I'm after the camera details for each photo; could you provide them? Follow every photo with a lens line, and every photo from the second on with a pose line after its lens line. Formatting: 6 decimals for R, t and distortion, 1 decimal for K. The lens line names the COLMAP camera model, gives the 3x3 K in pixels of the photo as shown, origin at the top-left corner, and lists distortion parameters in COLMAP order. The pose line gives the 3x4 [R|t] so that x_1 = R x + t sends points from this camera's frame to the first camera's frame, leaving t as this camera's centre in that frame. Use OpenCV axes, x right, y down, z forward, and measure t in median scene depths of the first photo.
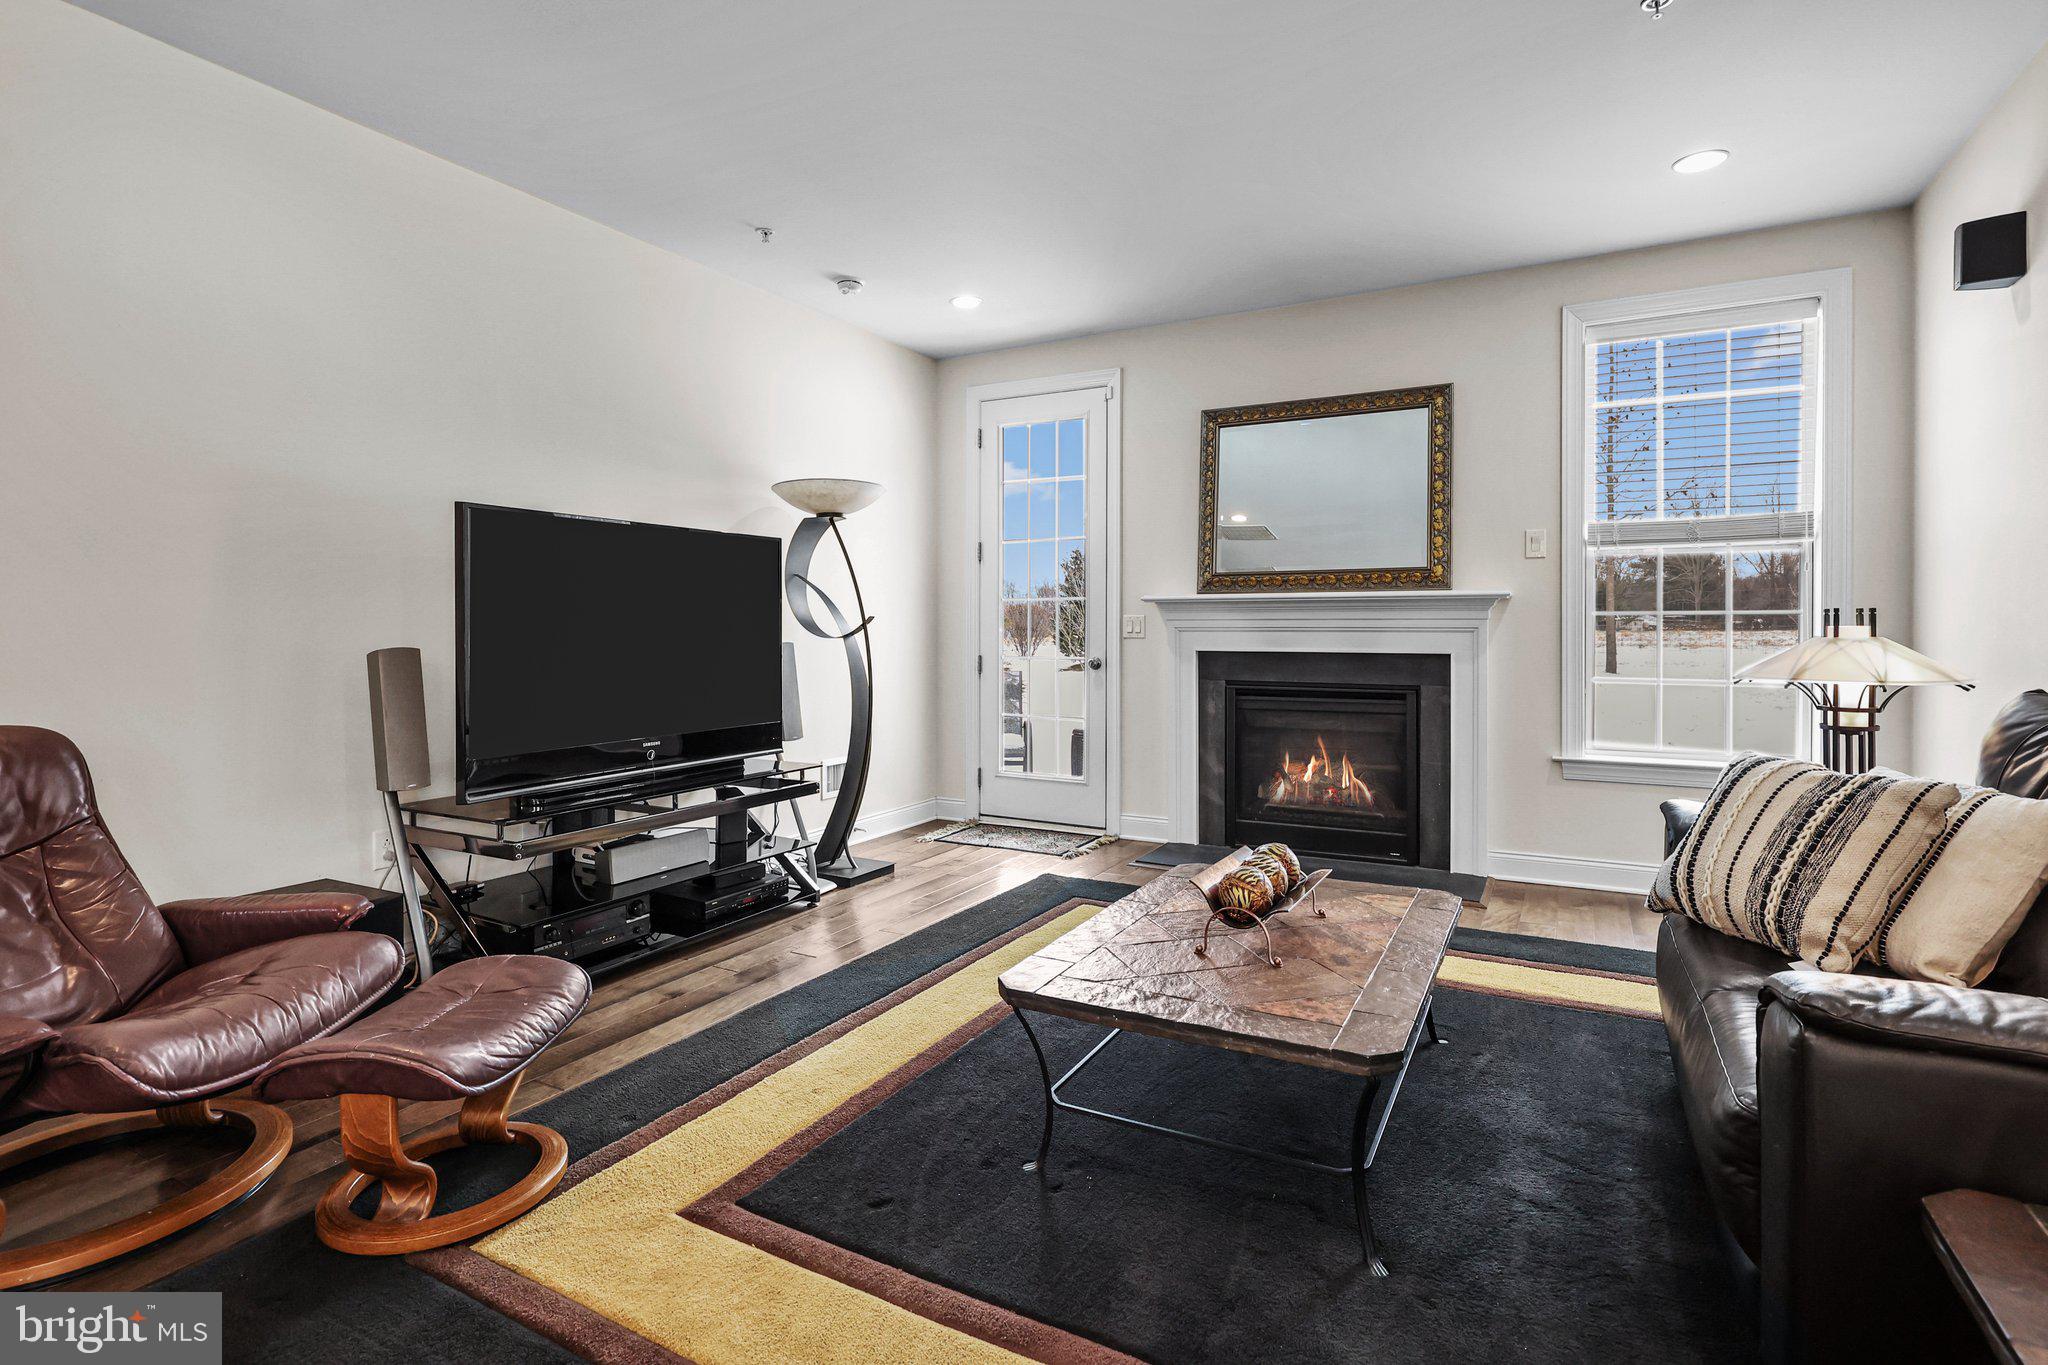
lens RADIAL K [[991.7, 0, 1025.2], [0, 991.7, 629.4], [0, 0, 1]] dist [0.002771, 0.000238]
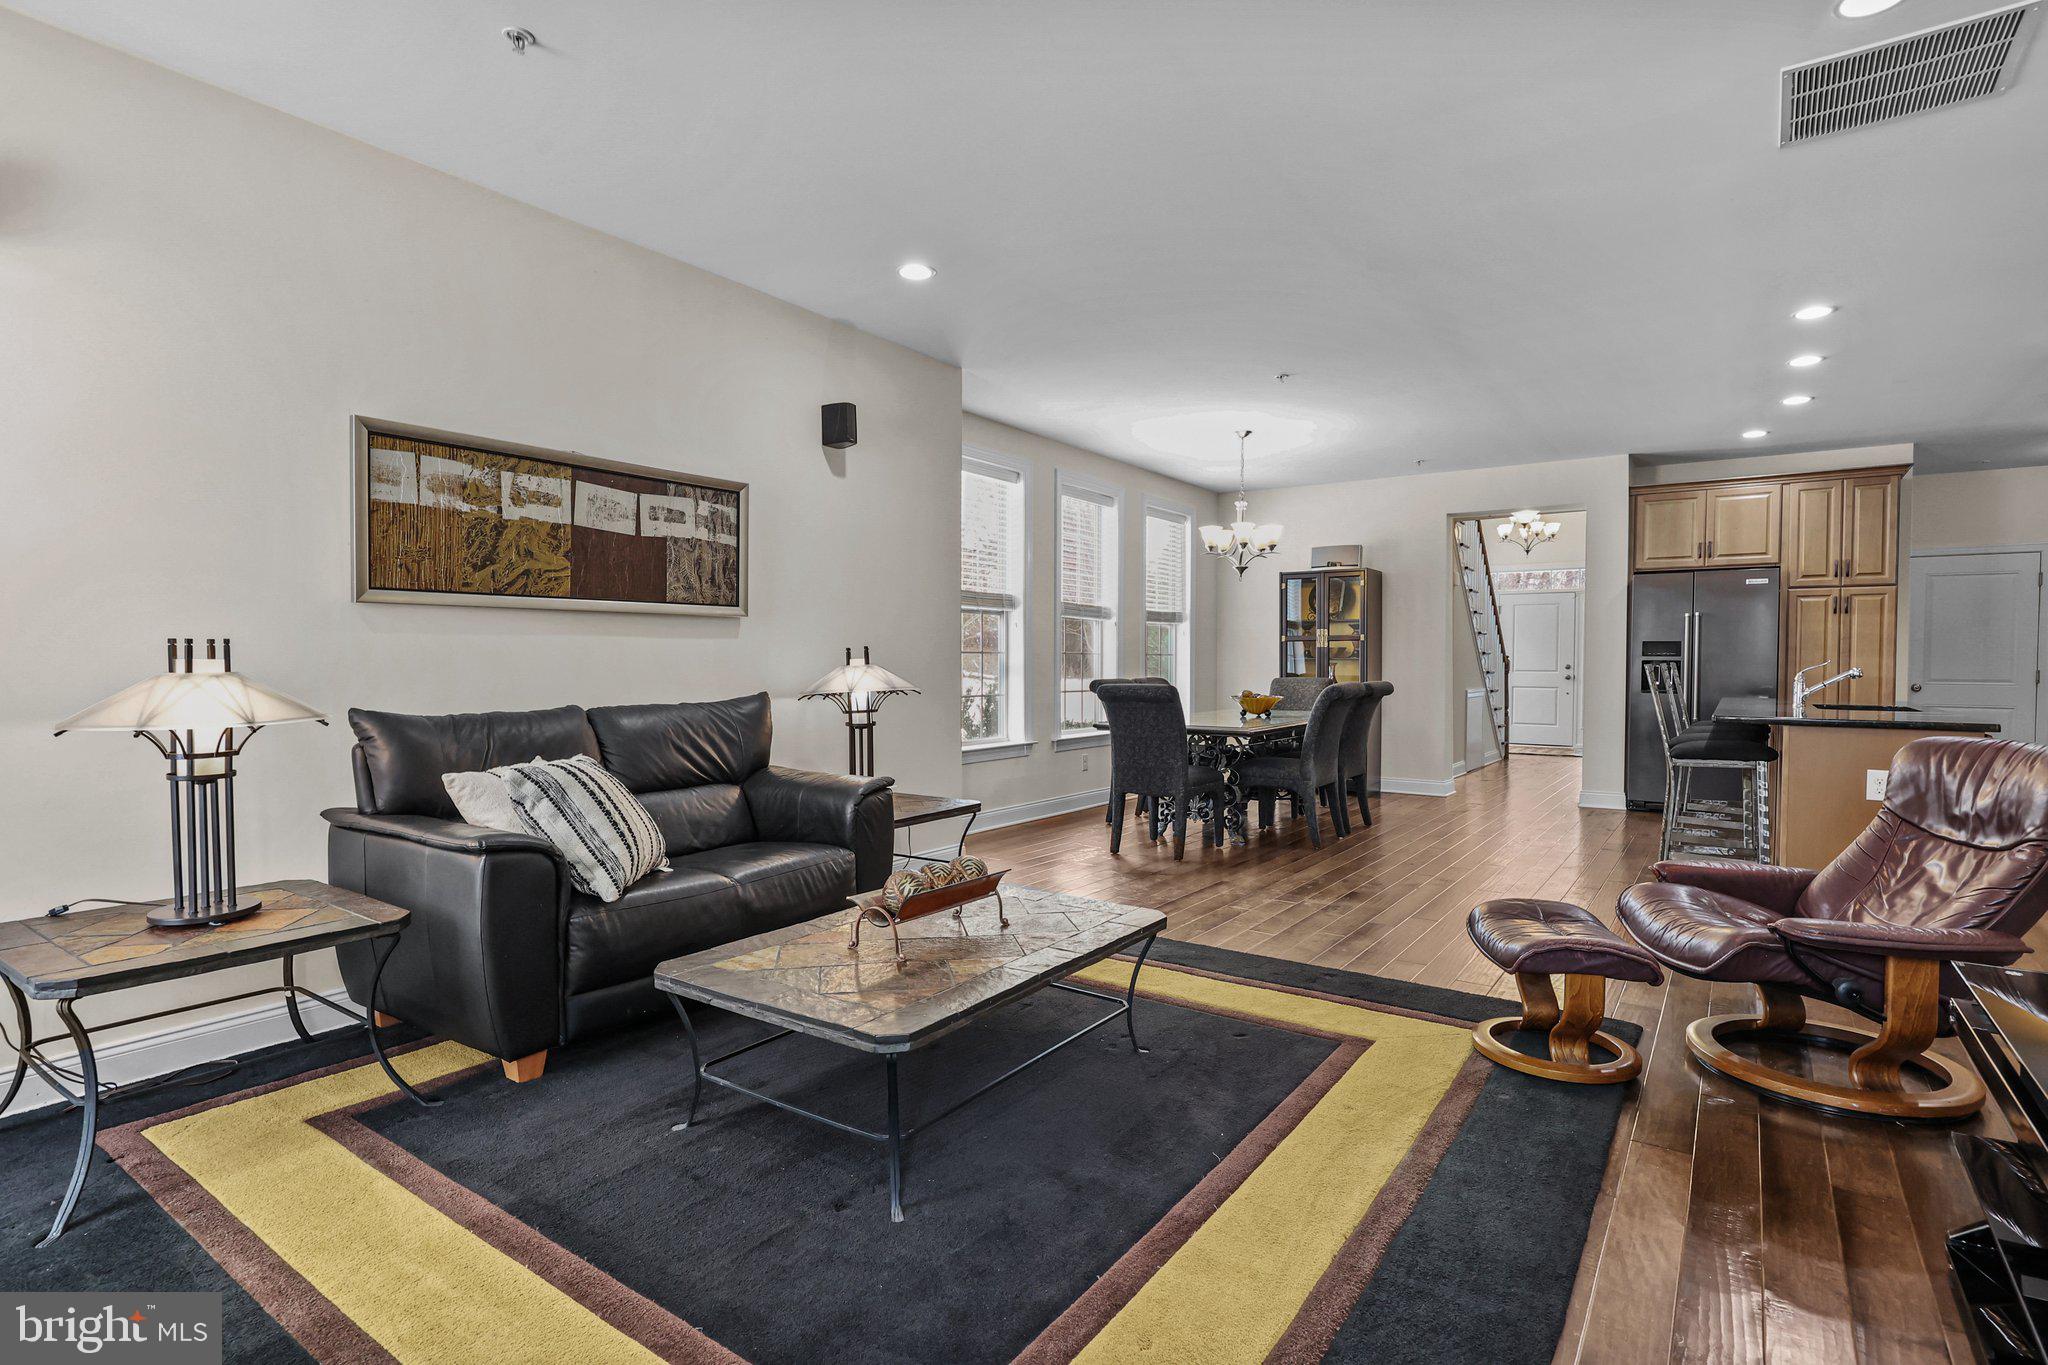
lens RADIAL K [[1033.8, 0, 1001.9], [0, 1033.8, 646.1], [0, 0, 1]] dist [-0.003049, -0.000230]
pose [[-0.990323, -0.007729, 0.138570, 0.000799], [-0.008364, 0.999957, -0.004004, -0.010387], [-0.138533, -0.005124, -0.990345, 1.089610]]
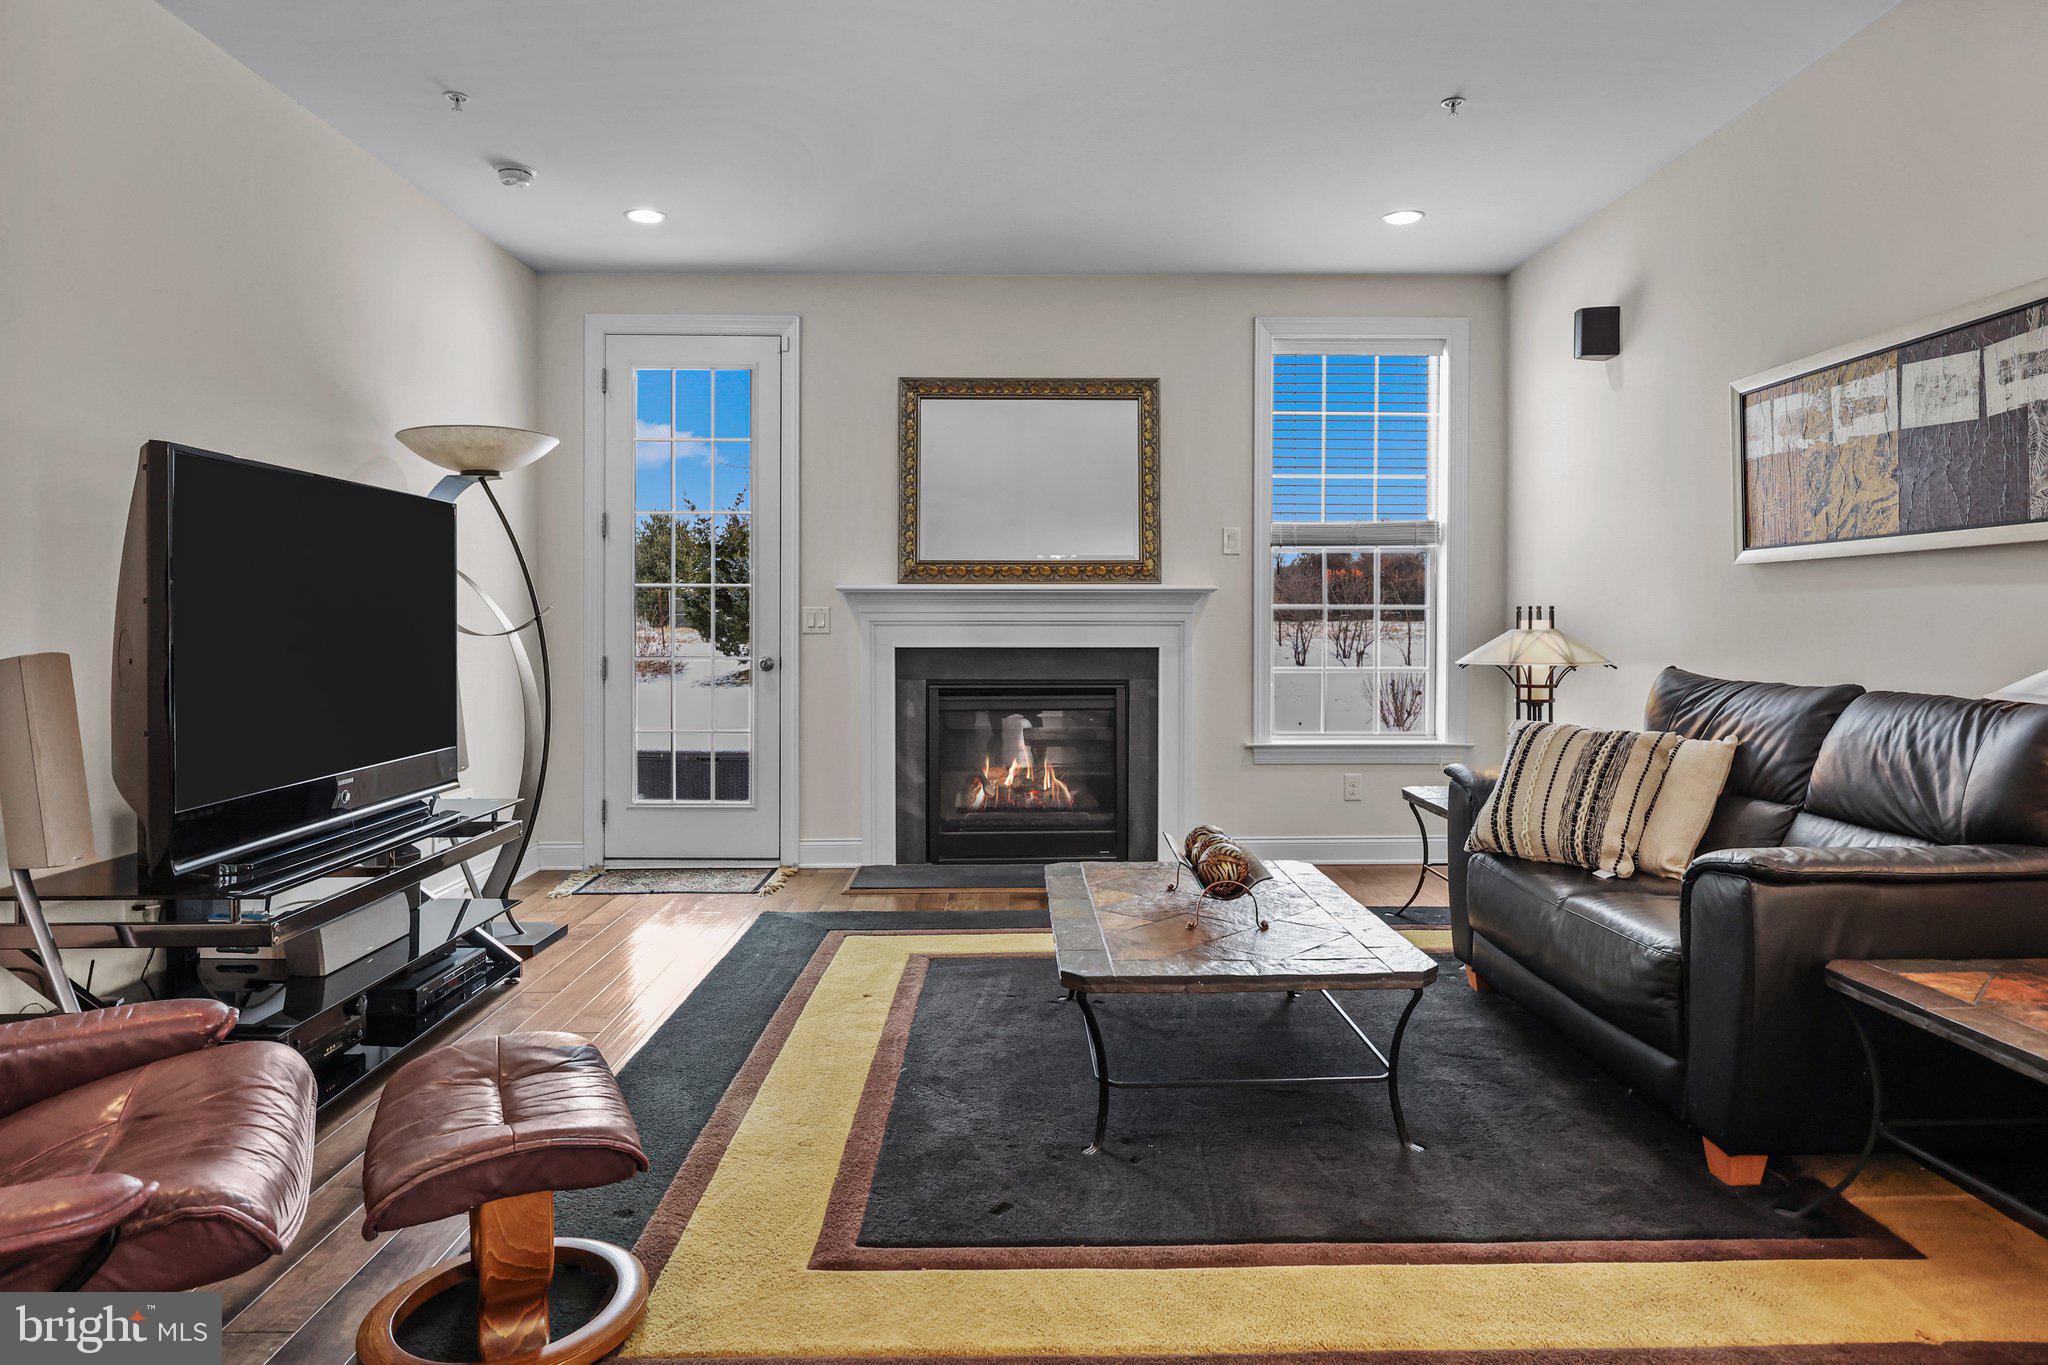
lens RADIAL K [[1243.4, 0, 1031.1], [0, 1243.4, 634.1], [0, 0, 1]] dist [0.002696, 0.001949]
pose [[0.870575, -0.005821, 0.492002, -0.307326], [0.001428, 0.999956, 0.009305, -0.000739], [-0.492035, -0.007399, 0.870544, -0.035751]]
